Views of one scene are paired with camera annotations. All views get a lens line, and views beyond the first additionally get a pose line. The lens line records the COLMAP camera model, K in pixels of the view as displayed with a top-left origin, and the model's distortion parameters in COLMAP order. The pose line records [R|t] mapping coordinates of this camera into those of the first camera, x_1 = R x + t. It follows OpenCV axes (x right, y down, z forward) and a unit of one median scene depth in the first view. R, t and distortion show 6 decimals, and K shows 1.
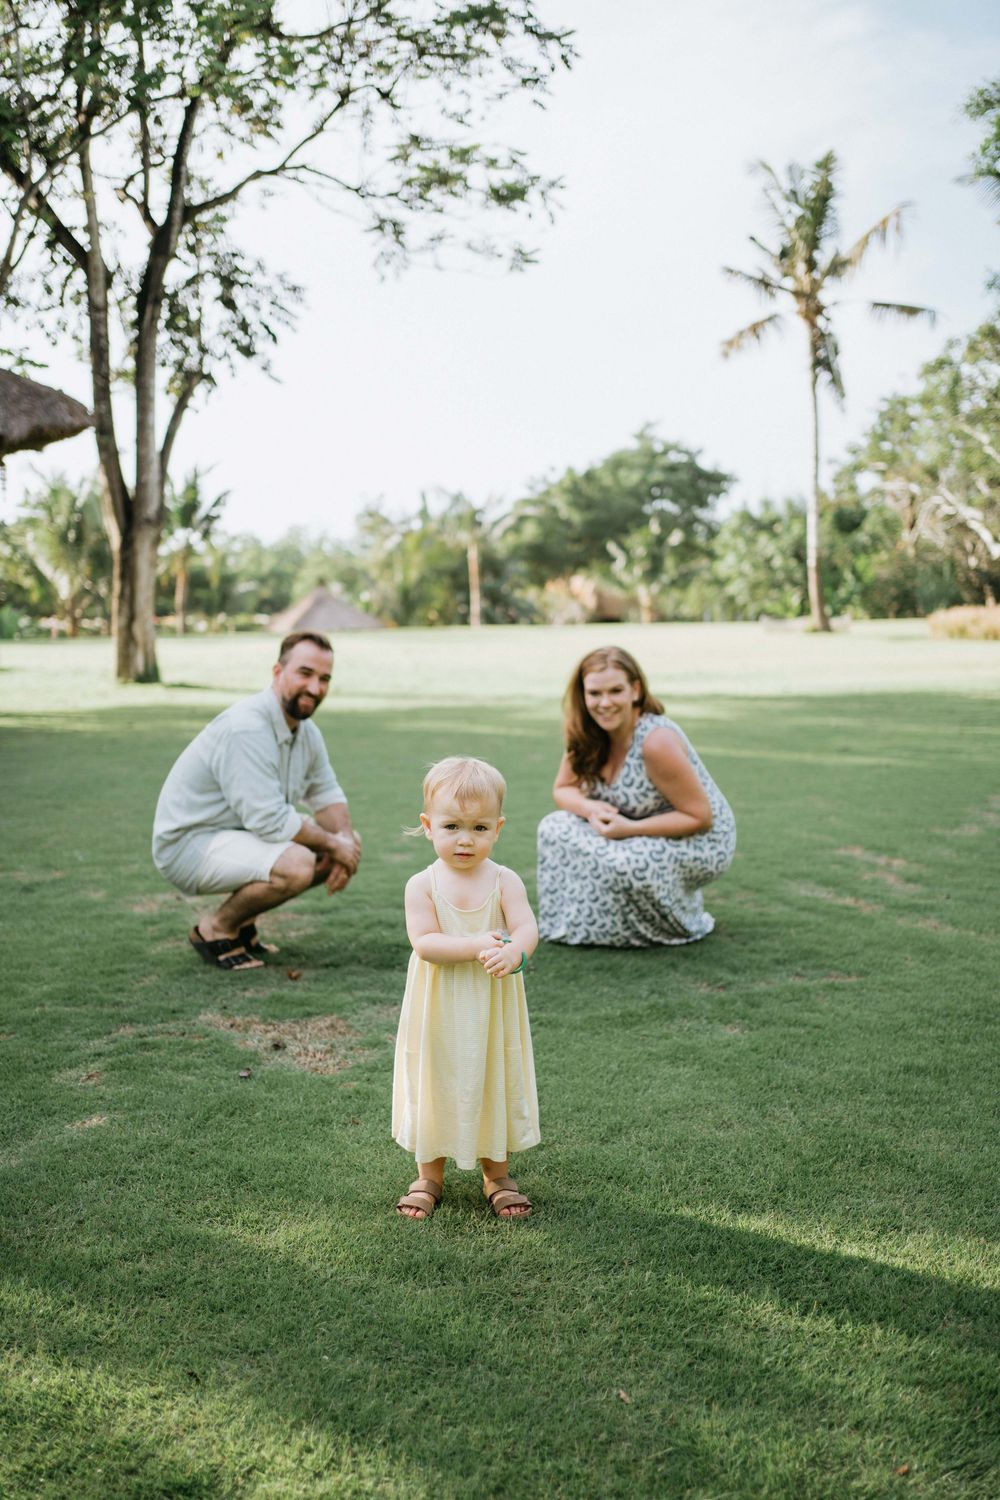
lens RADIAL K [[1515.2, 0, 500.0], [0, 1515.2, 750.0], [0, 0, 1]] dist [-0.047289, 0.002640]
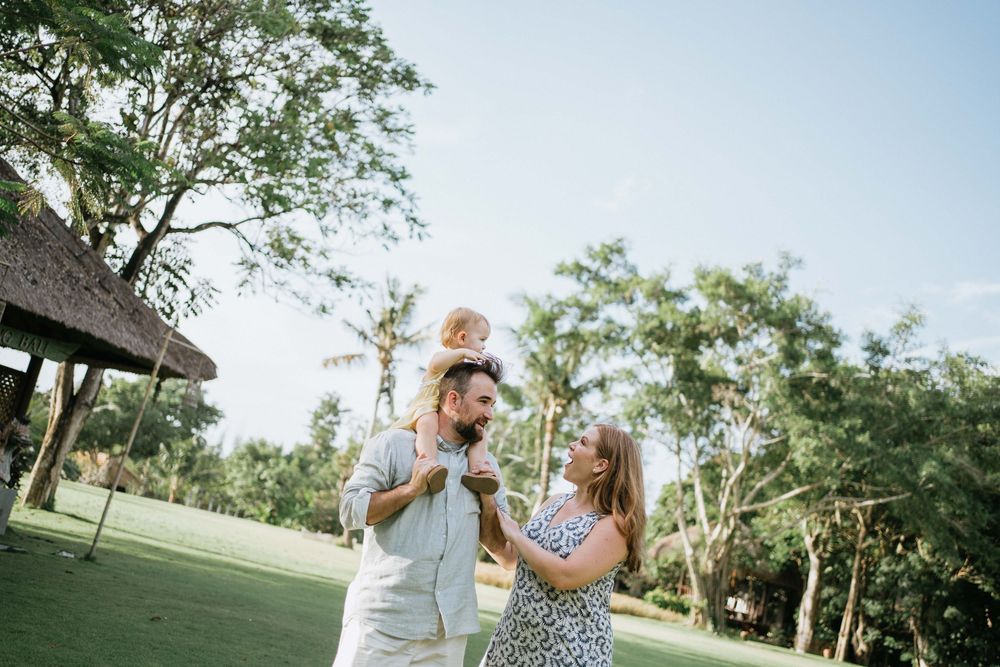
lens RADIAL K [[1010.1, 0, 500.0], [0, 1010.1, 333.5], [0, 0, 1]] dist [-0.047289, 0.002640]
pose [[0.848964, 0.301921, 0.433709, -0.187298], [-0.176800, 0.935700, -0.305297, 0.007863], [-0.497997, 0.182506, 0.847756, -0.040831]]
